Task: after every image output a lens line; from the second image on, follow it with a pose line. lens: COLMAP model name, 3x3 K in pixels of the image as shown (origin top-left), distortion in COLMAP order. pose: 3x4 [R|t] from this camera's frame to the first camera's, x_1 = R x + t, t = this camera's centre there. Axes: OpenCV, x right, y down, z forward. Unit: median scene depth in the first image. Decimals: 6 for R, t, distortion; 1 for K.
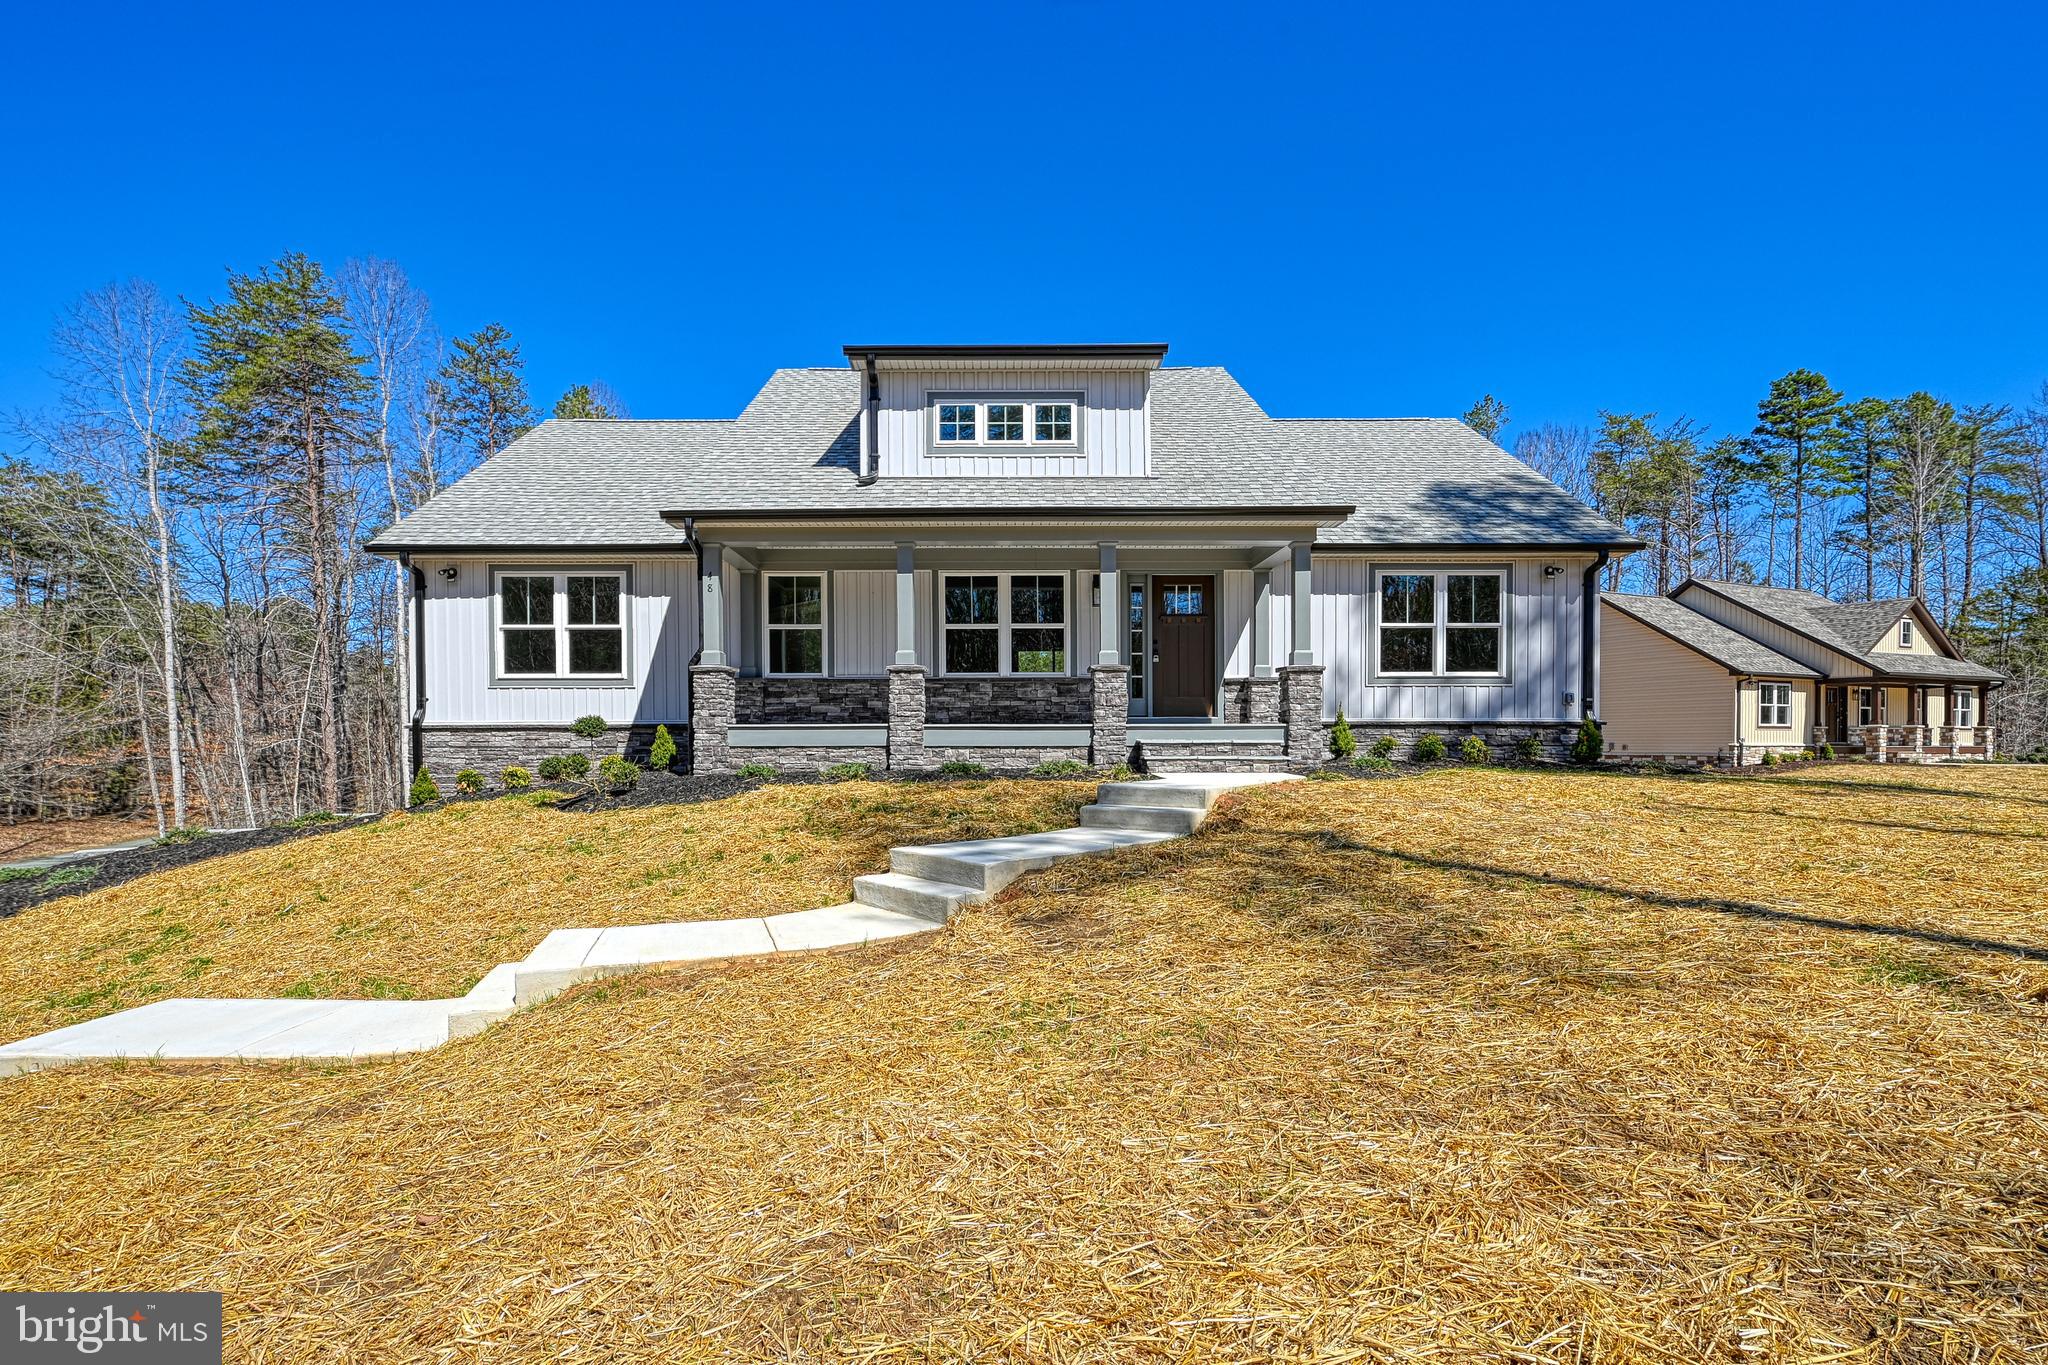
lens RADIAL K [[963.4, 0, 1016.2], [0, 963.4, 733.3], [0, 0, 1]] dist [-0.006343, 0.000506]
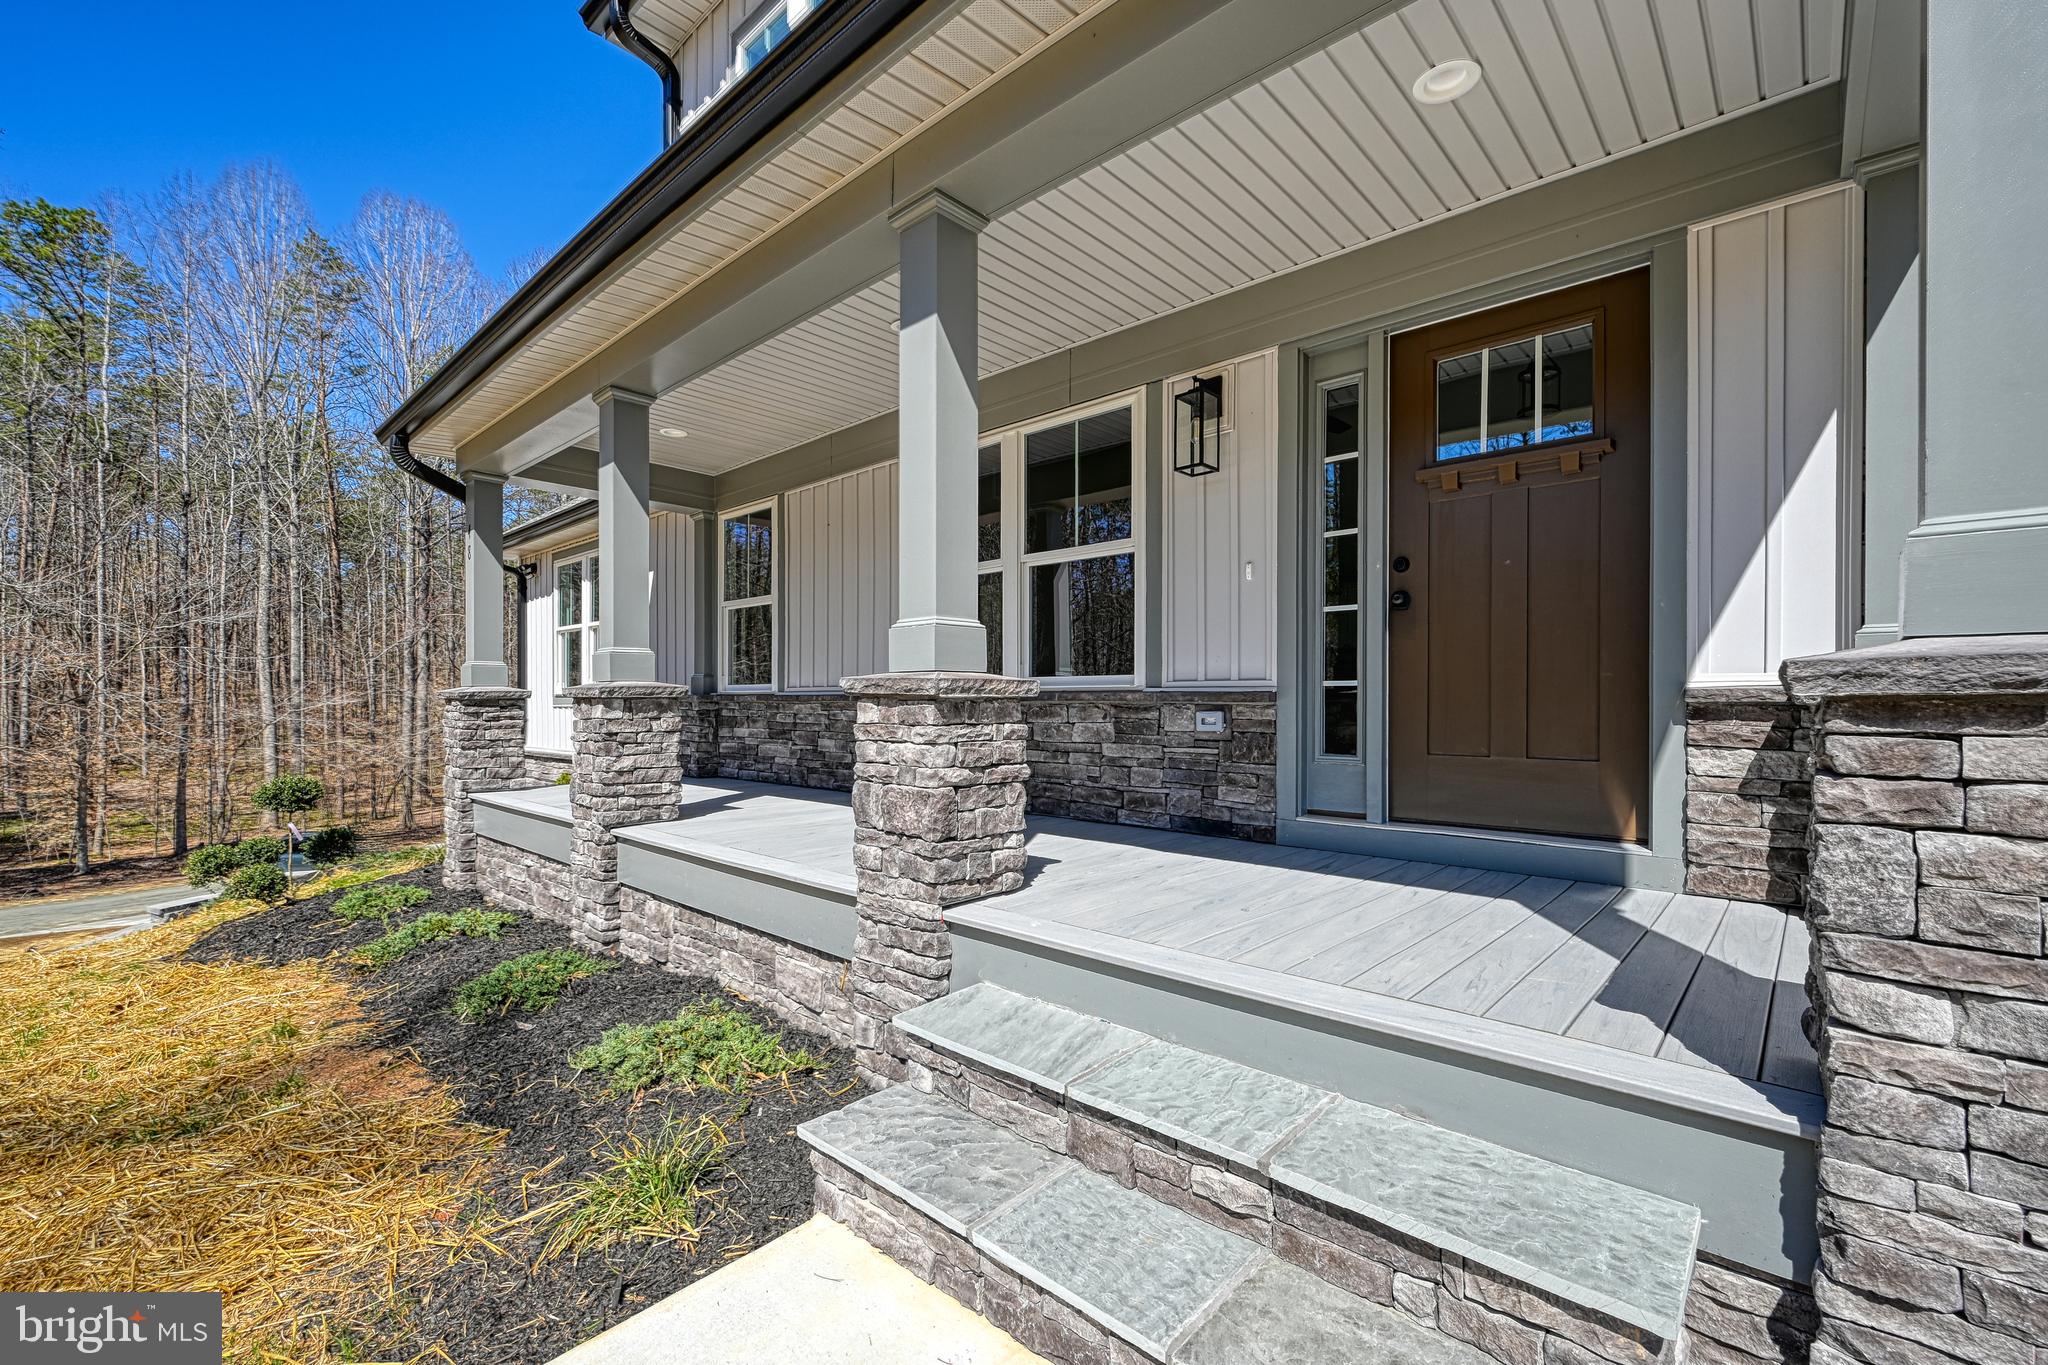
lens RADIAL K [[886.8, 0, 976.9], [0, 886.8, 703.7], [0, 0, 1]] dist [-0.013427, 0.000064]
pose [[0.723431, 0.002919, -0.690391, 0.240039], [-0.008677, 0.999951, -0.004865, -0.050655], [0.690342, 0.009510, 0.723420, 0.727631]]
